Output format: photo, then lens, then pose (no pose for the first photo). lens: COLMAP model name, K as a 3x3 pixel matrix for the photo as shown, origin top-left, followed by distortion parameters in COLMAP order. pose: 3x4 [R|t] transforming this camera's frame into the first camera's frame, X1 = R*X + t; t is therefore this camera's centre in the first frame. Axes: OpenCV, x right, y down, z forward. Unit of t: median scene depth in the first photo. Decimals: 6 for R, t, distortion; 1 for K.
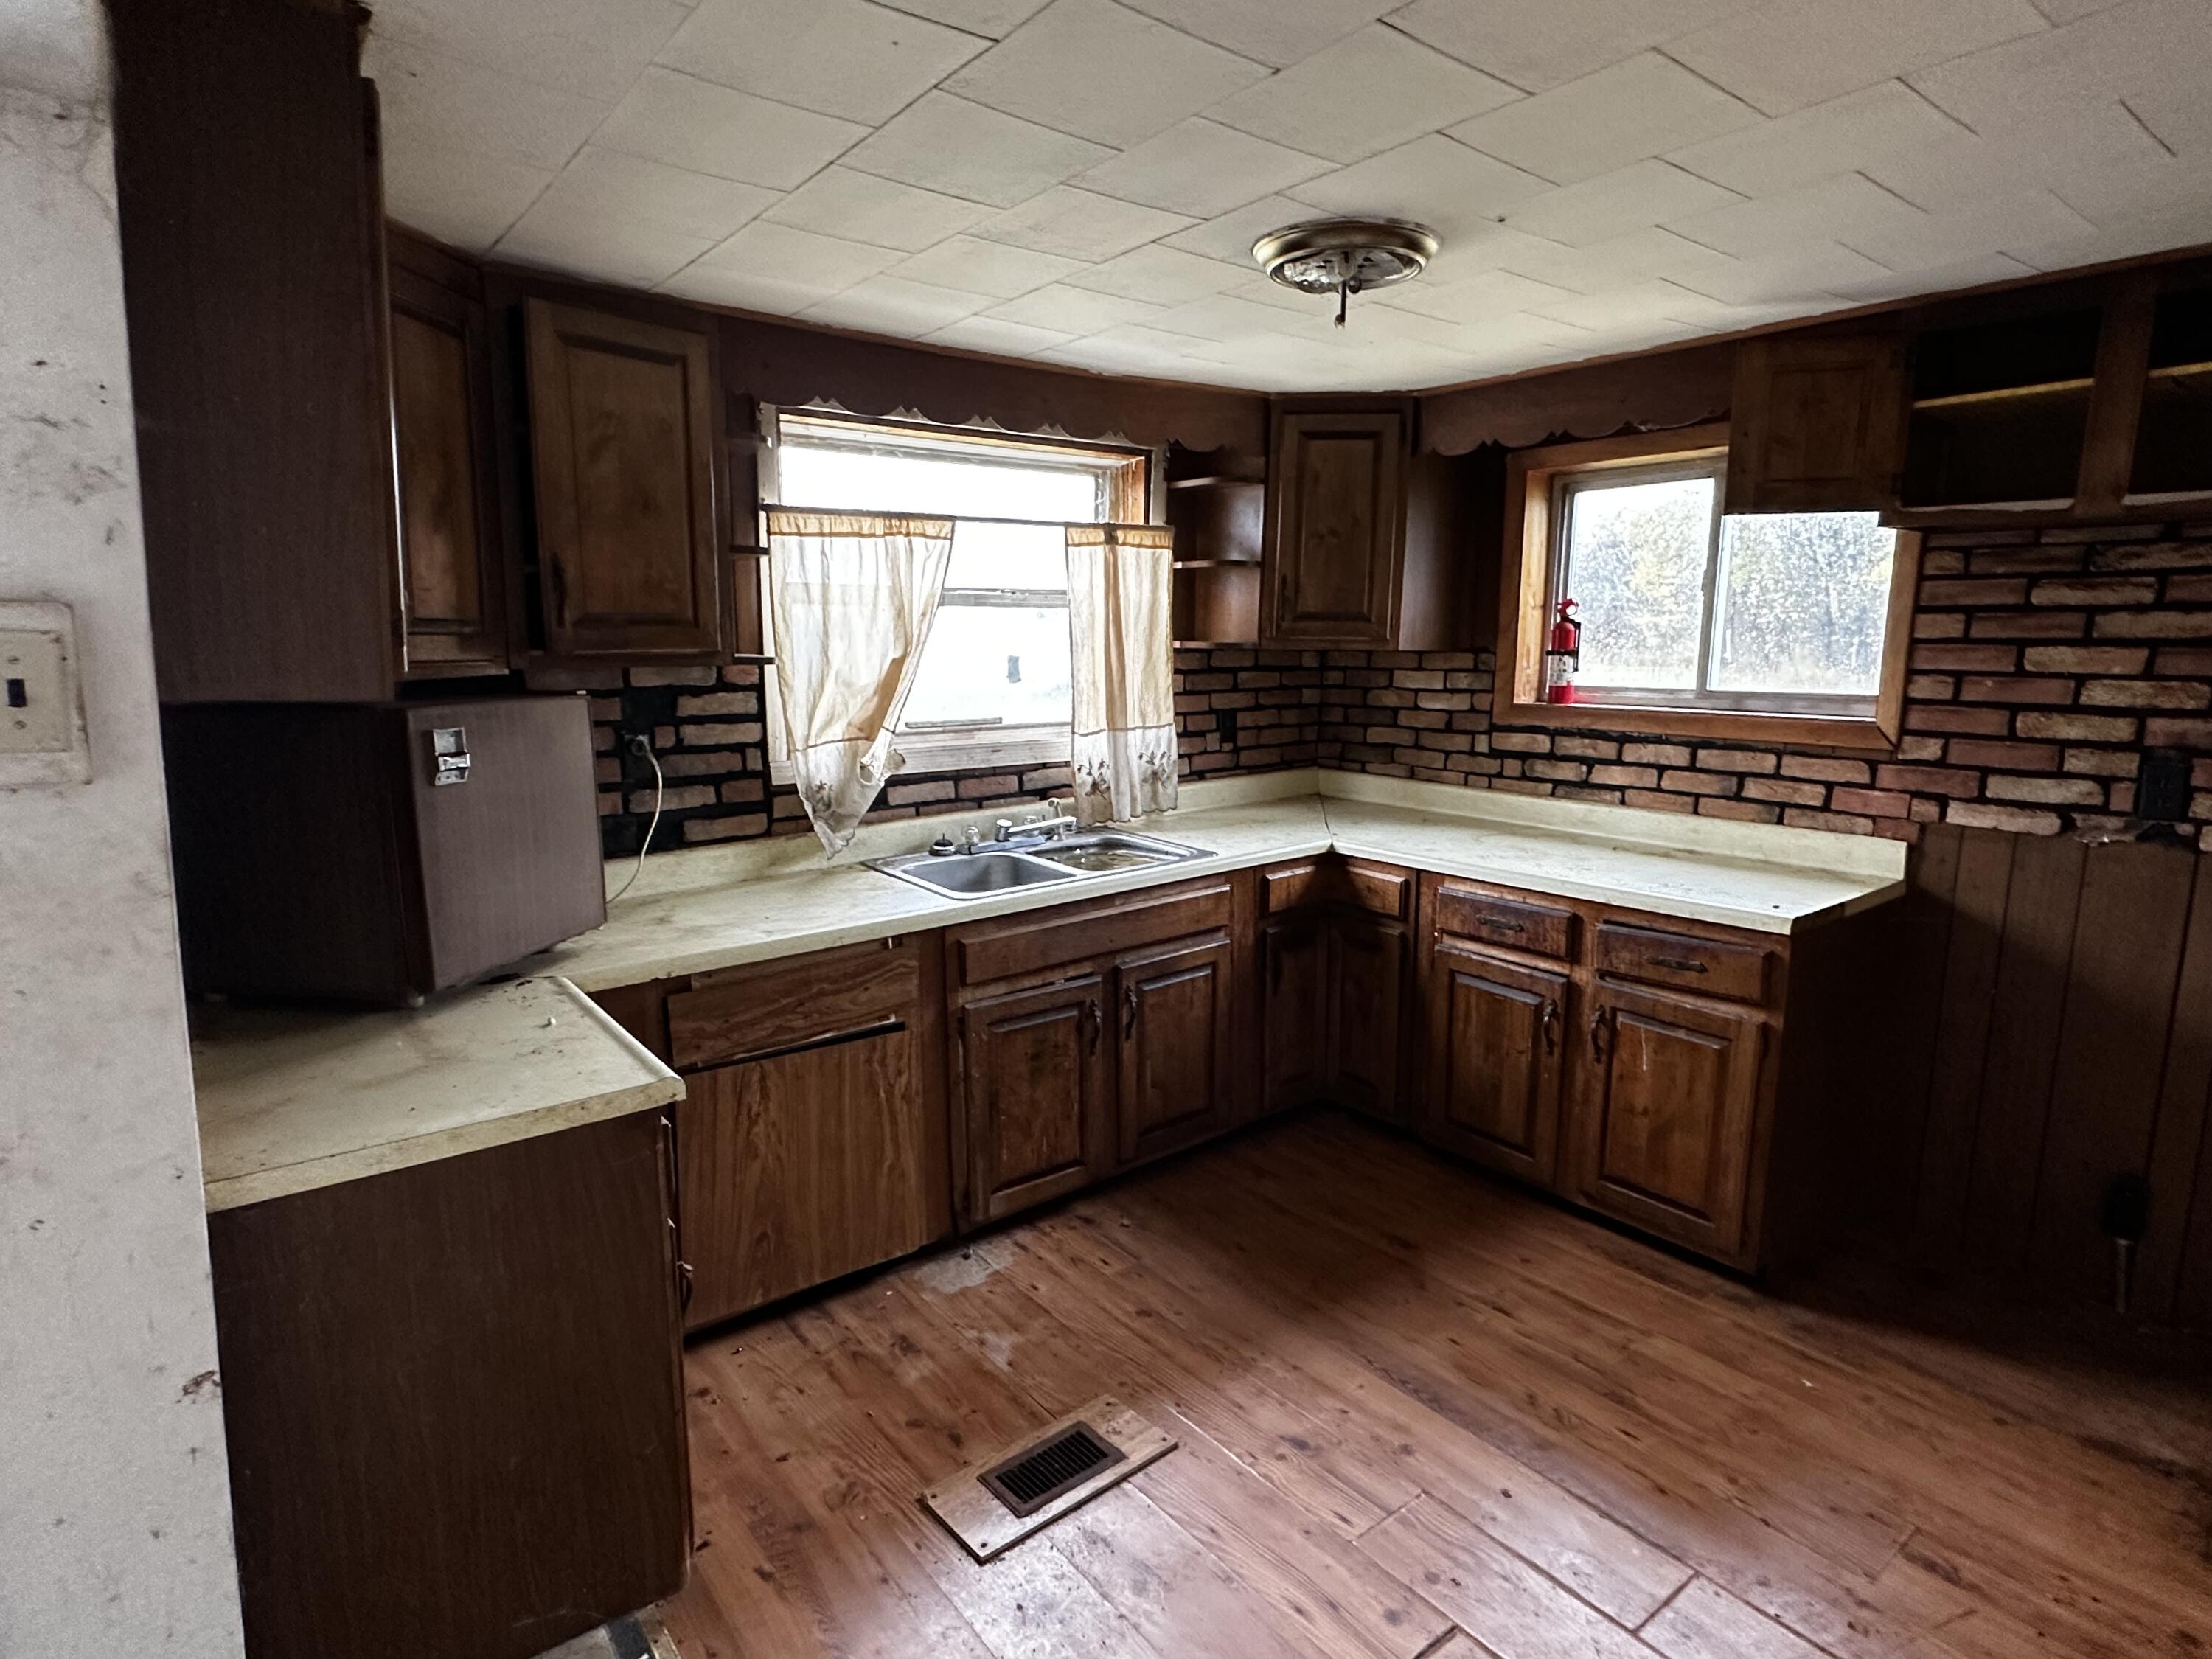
lens RADIAL K [[1175.5, 0, 1108.2], [0, 1175.5, 834.0], [0, 0, 1]] dist [0.001037, 0.000929]
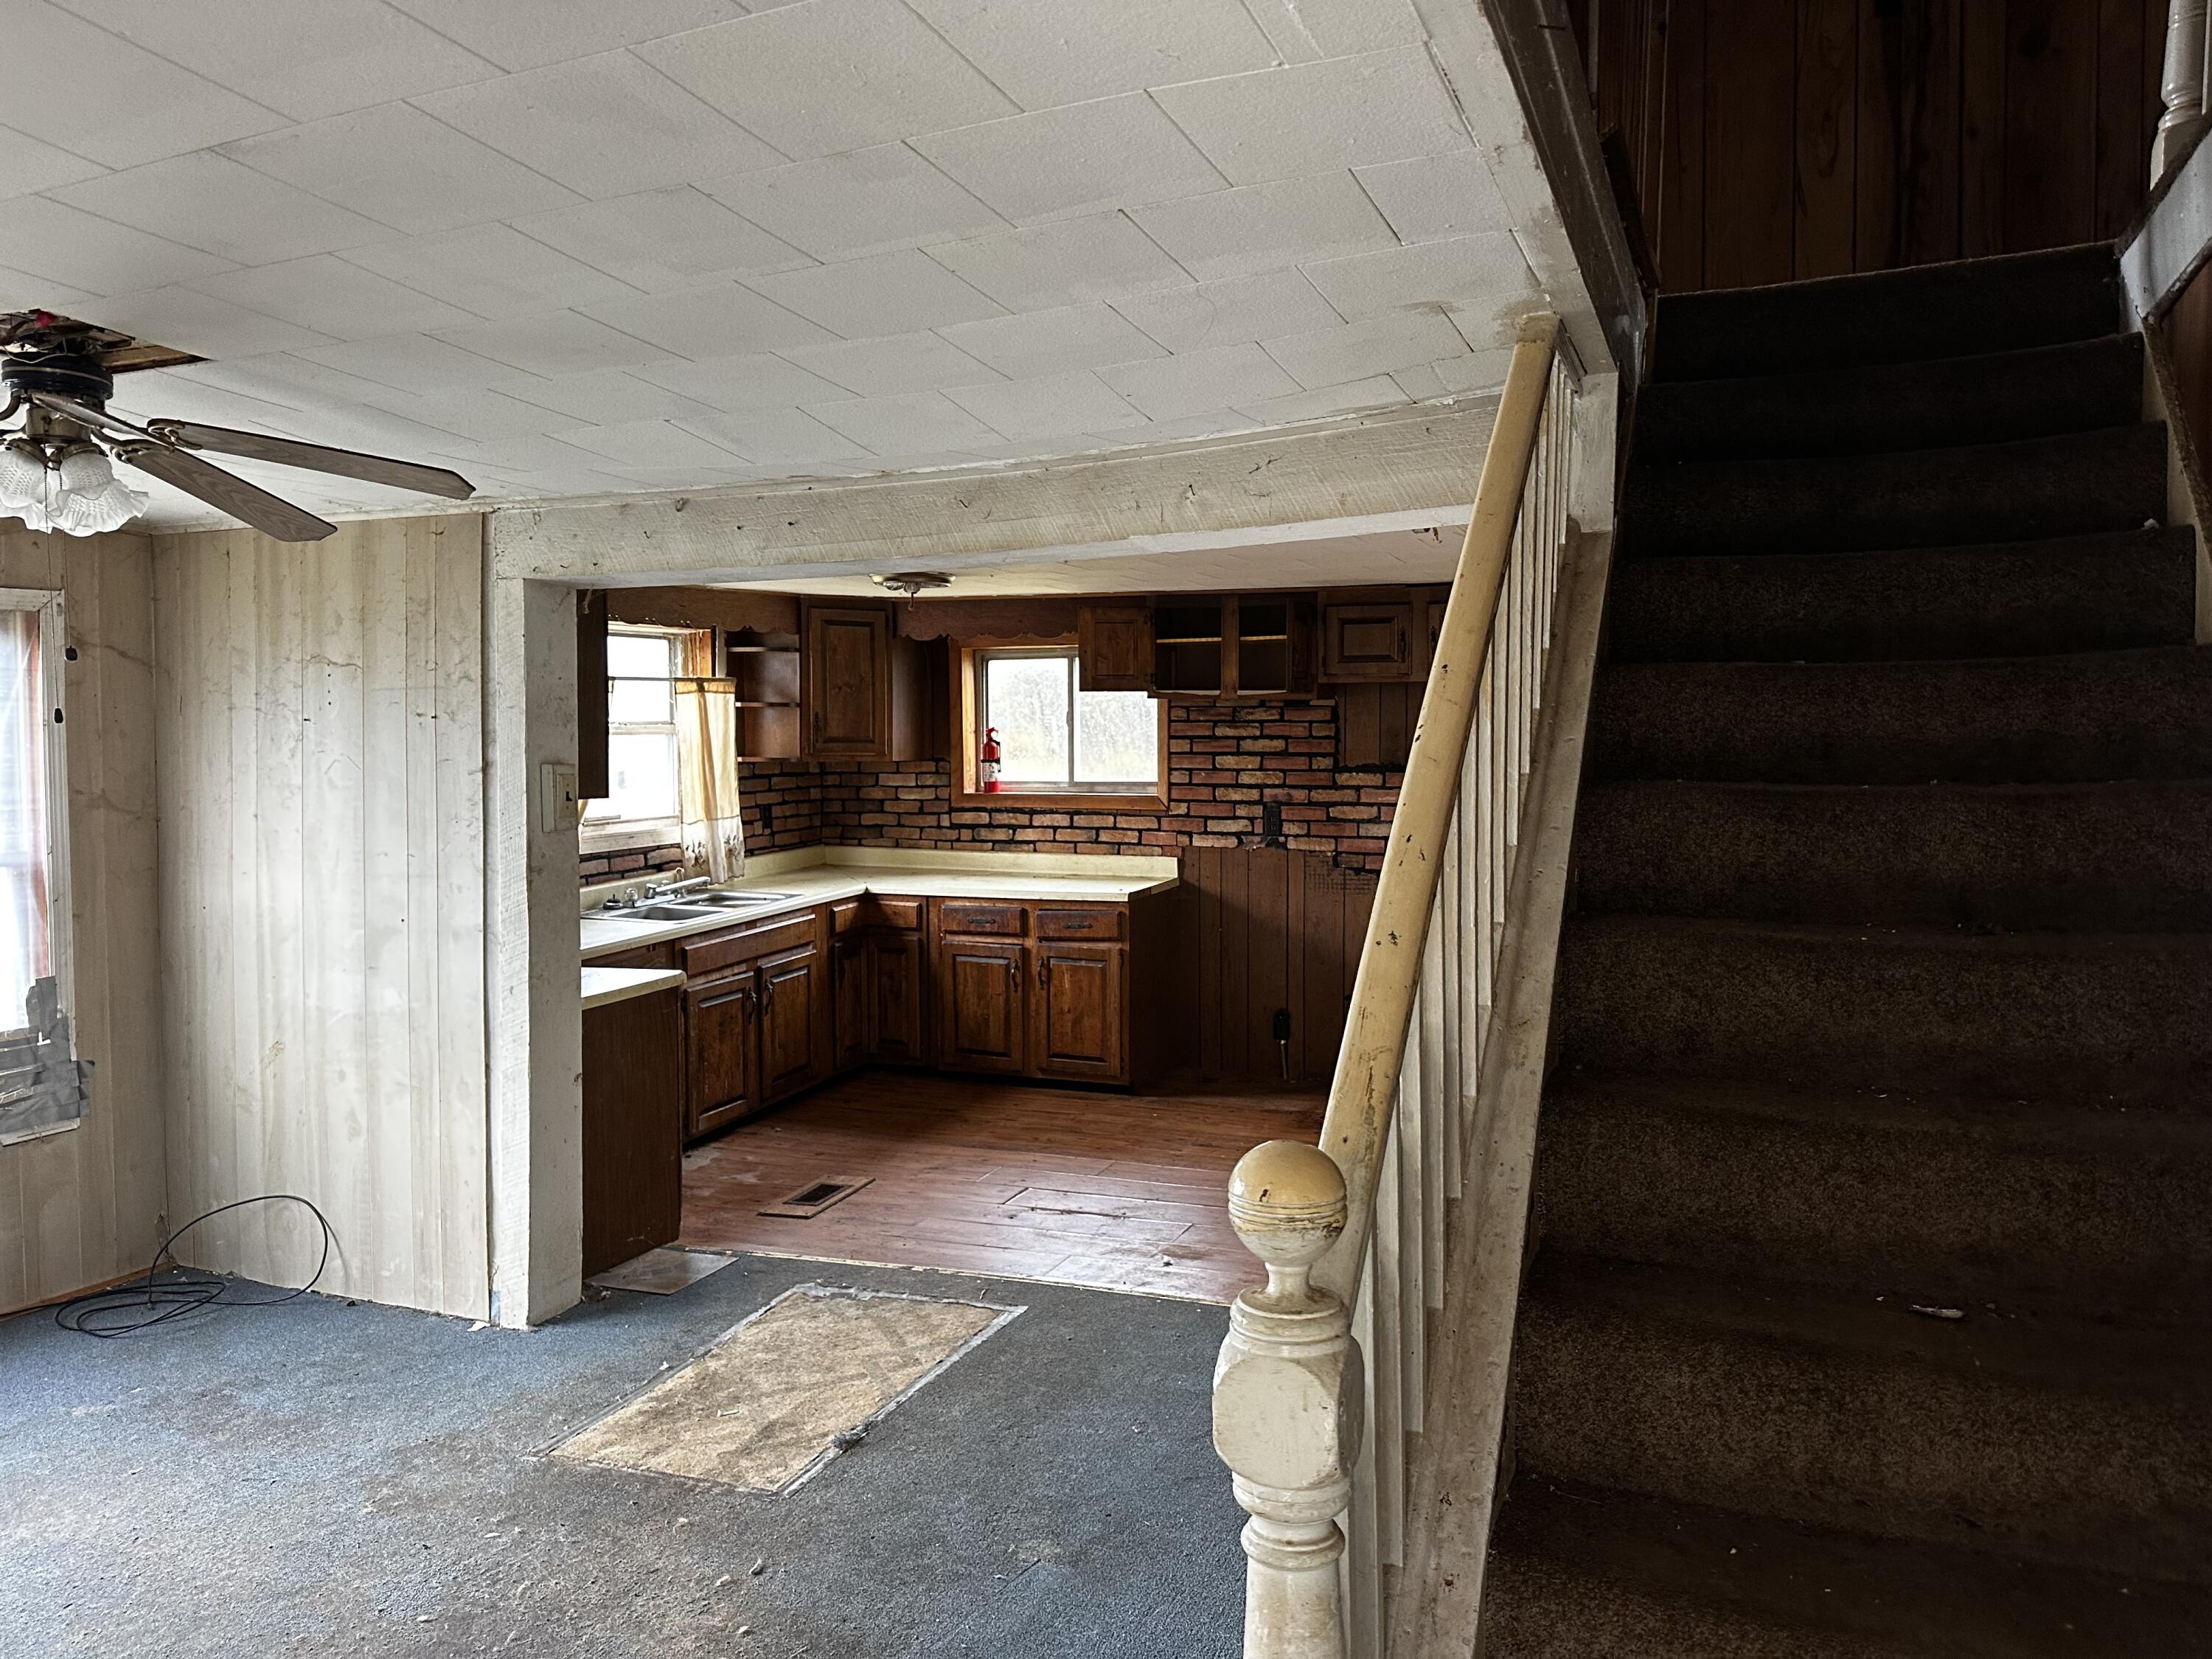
lens RADIAL K [[1552.2, 0, 1106.0], [0, 1552.2, 829.5], [0, 0, 1]] dist [0.172698, -0.000020]
pose [[0.870091, -0.041906, 0.491106, -0.545160], [0.090346, 0.993057, -0.075329, 0.117195], [-0.484540, 0.109913, 0.867837, -0.942942]]
